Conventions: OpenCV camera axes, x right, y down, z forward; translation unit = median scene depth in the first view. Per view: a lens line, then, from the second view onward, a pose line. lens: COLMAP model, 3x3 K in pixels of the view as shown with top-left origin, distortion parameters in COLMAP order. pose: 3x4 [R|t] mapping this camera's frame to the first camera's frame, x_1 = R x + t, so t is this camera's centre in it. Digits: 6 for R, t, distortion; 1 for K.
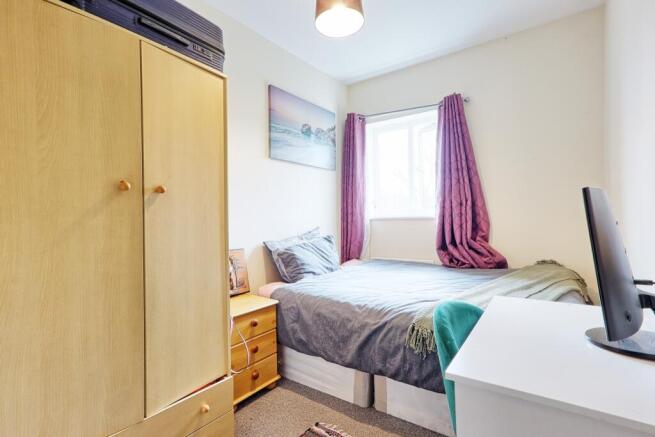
lens RADIAL K [[305.3, 0, 330.2], [0, 305.3, 219.8], [0, 0, 1]] dist [-0.039171, 0.046687]
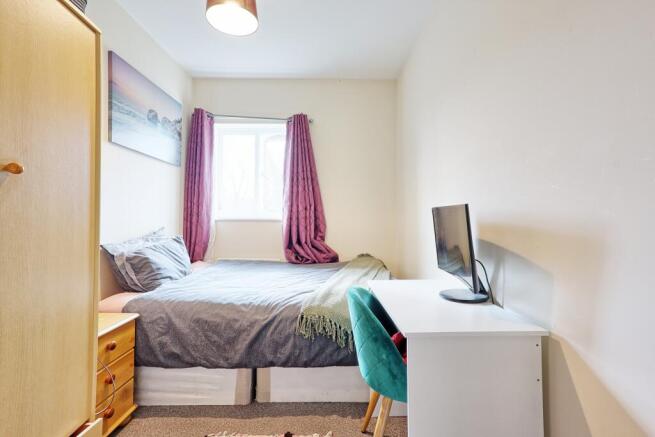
lens RADIAL K [[294.6, 0, 327.5], [0, 294.6, 218.5], [0, 0, 1]] dist [-0.046272, 0.053072]
pose [[0.821951, 0.026764, 0.568929, -0.158265], [-0.019913, 0.999635, -0.018257, 0.004867], [-0.569210, 0.003677, 0.822184, 0.024876]]
